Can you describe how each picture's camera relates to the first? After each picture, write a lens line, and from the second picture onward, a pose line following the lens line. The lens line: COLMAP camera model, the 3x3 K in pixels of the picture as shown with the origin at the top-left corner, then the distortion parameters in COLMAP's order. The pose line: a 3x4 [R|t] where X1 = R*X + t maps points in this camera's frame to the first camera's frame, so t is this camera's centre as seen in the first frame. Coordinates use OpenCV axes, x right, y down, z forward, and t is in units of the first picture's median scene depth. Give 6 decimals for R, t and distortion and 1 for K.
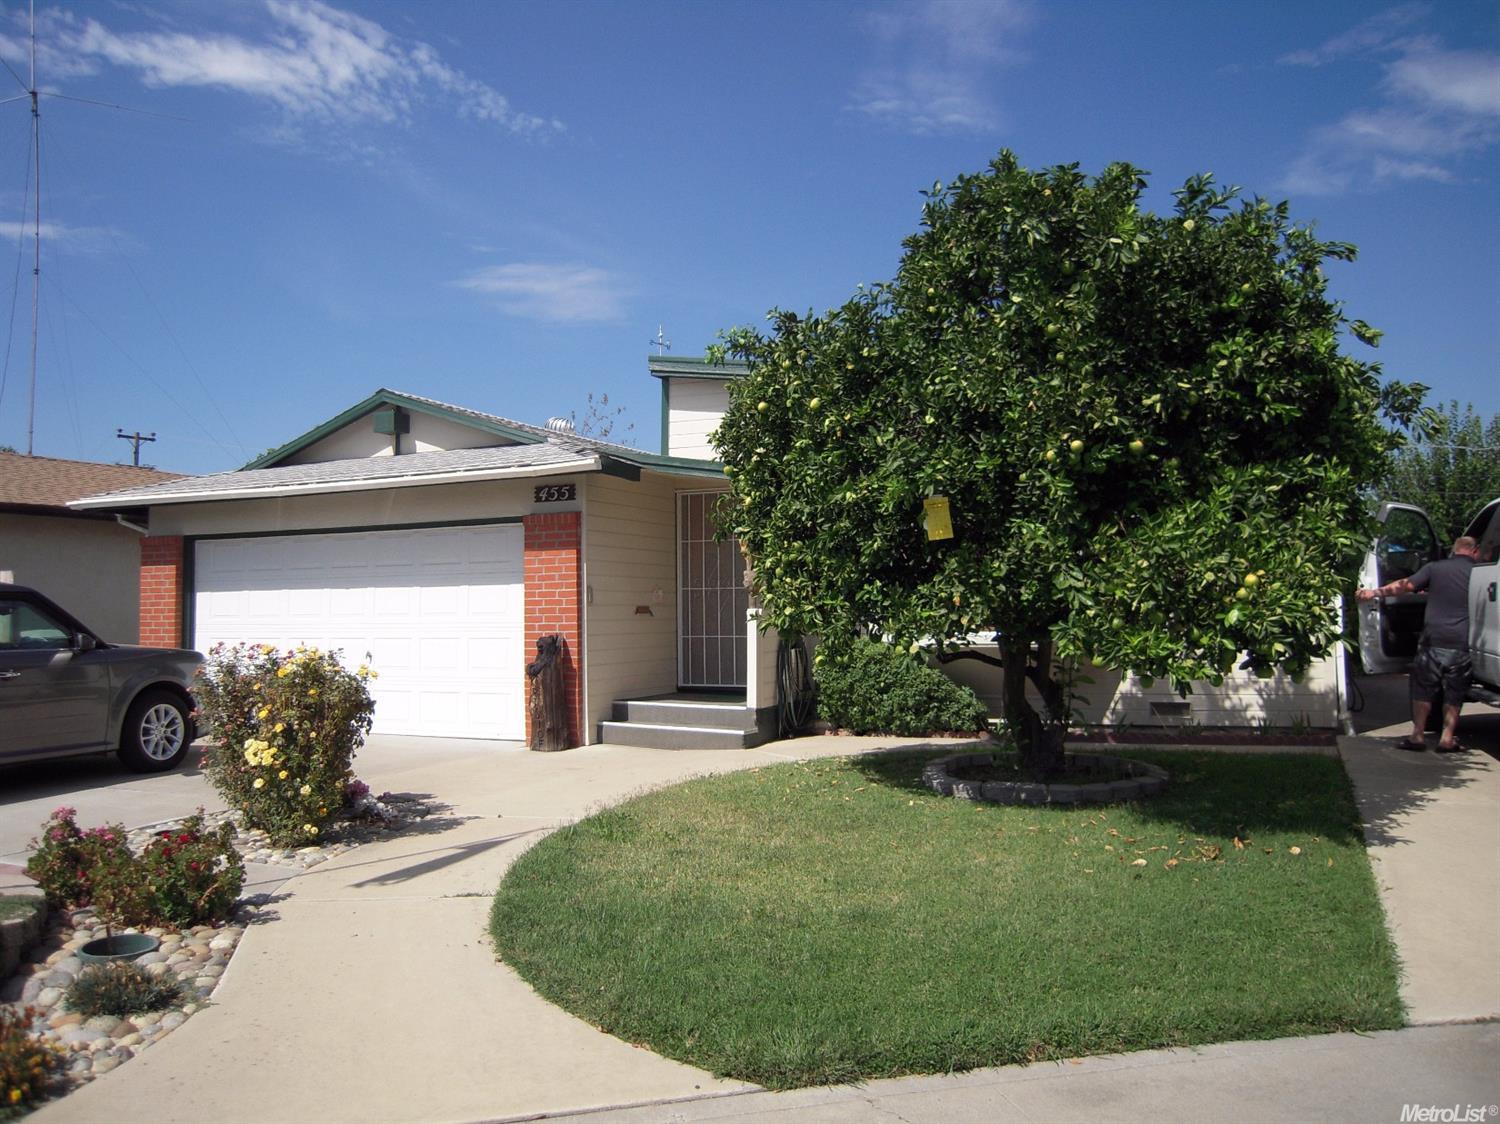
lens RADIAL K [[1264.0, 0, 750.0], [0, 1264.0, 562.0], [0, 0, 1]] dist [-0.121879, 0.090686]
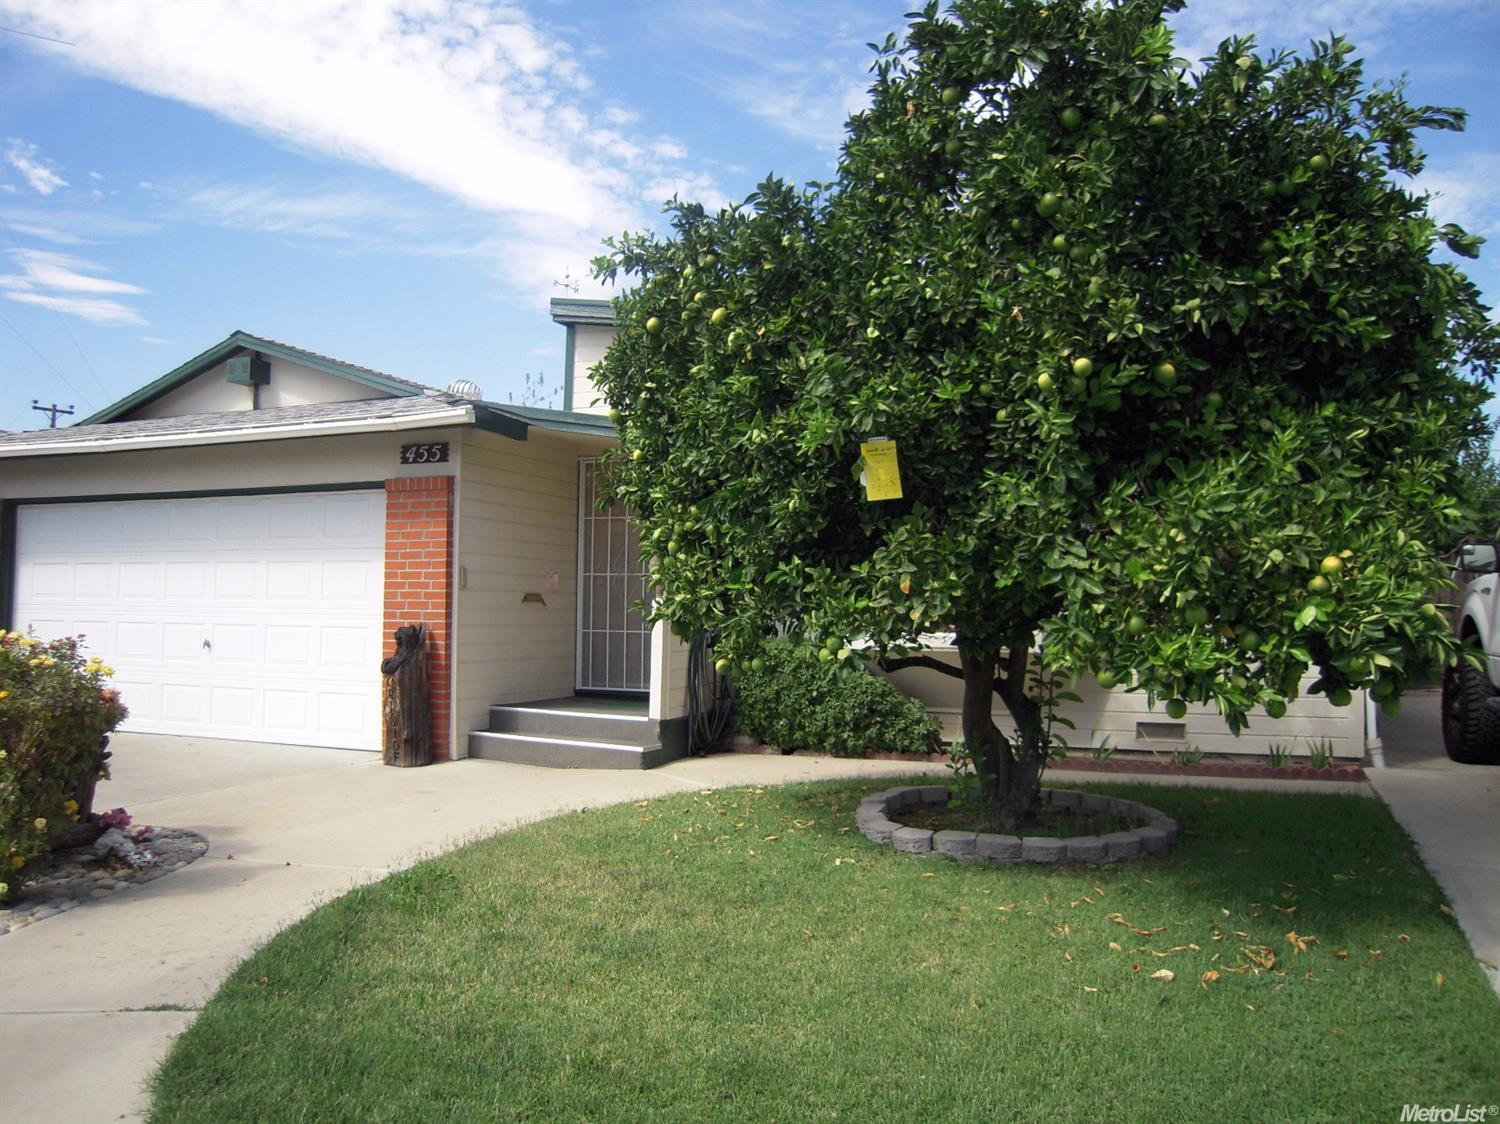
lens RADIAL K [[1245.2, 0, 750.0], [0, 1245.2, 562.0], [0, 0, 1]] dist [-0.124913, 0.077260]
pose [[0.999134, 0.023145, 0.034582, 0.049016], [-0.023181, 0.999731, 0.000640, 0.017209], [-0.034558, -0.001441, 0.999402, 0.284256]]
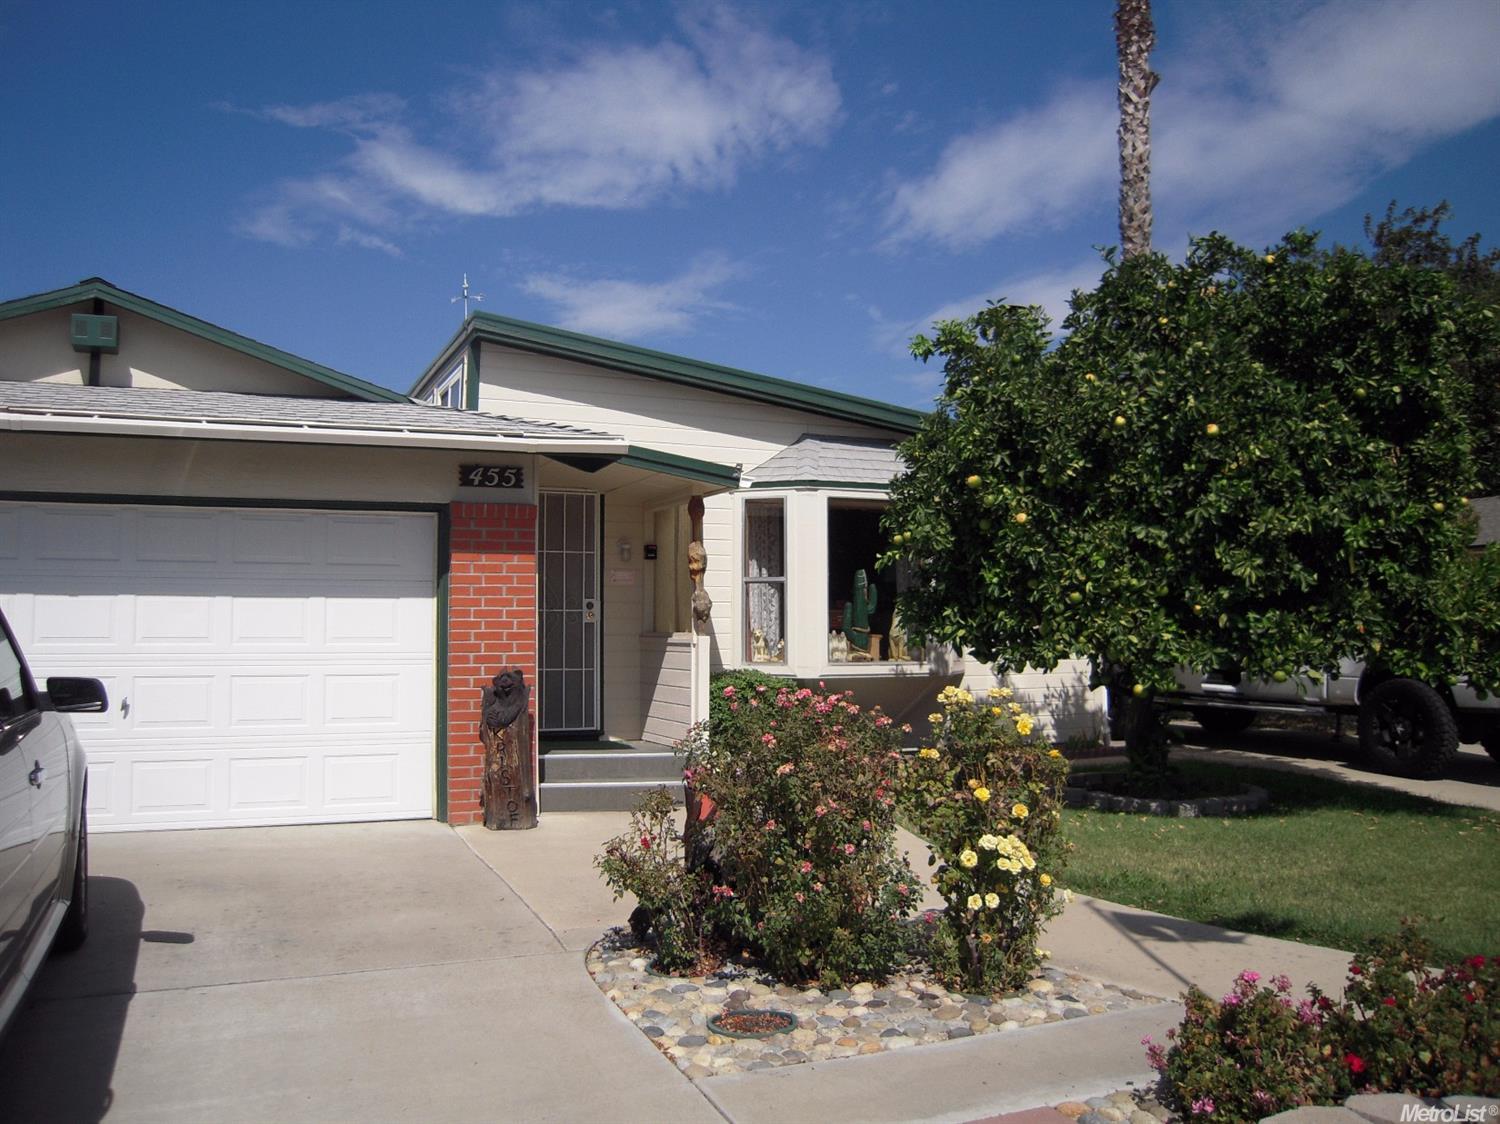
lens RADIAL K [[1245.2, 0, 750.0], [0, 1245.2, 562.0], [0, 0, 1]] dist [-0.124913, 0.077260]
pose [[0.669729, 0.054296, 0.740618, -0.903288], [-0.033398, 0.998517, -0.043001, 0.032860], [-0.741854, 0.004064, 0.670549, 0.621059]]
